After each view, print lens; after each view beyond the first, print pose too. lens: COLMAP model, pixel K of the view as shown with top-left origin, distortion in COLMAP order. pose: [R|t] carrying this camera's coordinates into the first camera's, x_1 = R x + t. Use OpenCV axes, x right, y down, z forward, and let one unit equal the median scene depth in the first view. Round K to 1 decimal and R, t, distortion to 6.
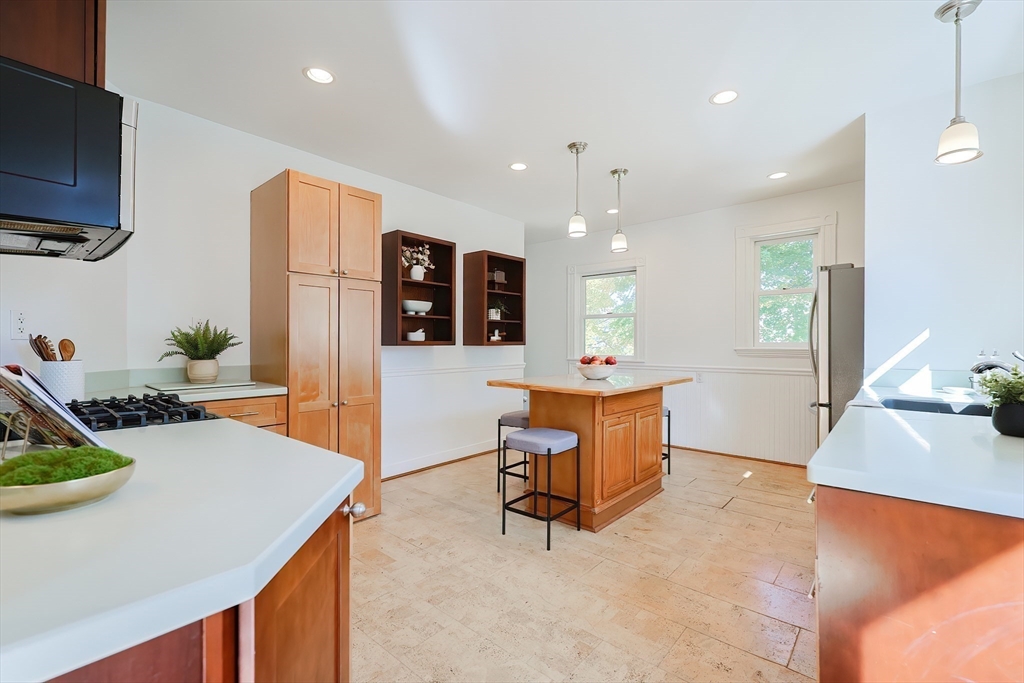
lens RADIAL K [[440.3, 0, 510.8], [0, 440.3, 343.2], [0, 0, 1]] dist [-0.003615, 0.000391]
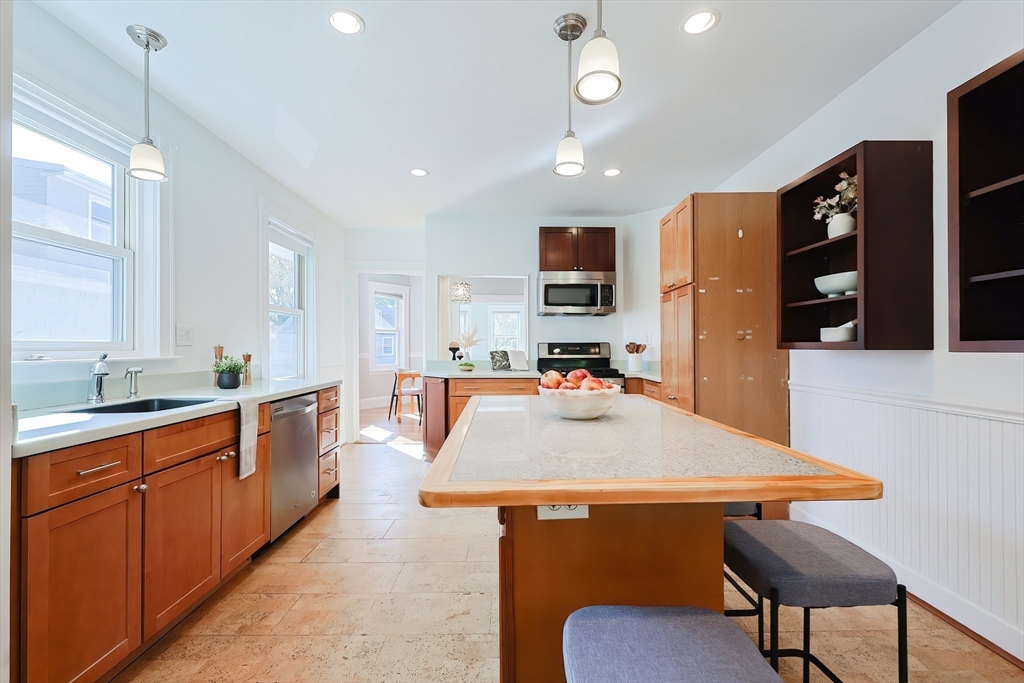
lens RADIAL K [[440.3, 0, 508.3], [0, 440.3, 345.5], [0, 0, 1]] dist [-0.003615, 0.000391]
pose [[-0.753748, 0.000148, -0.657164, 0.524545], [0.002681, 0.999992, -0.002850, 0.001934], [0.657158, -0.003911, -0.753742, 1.192577]]
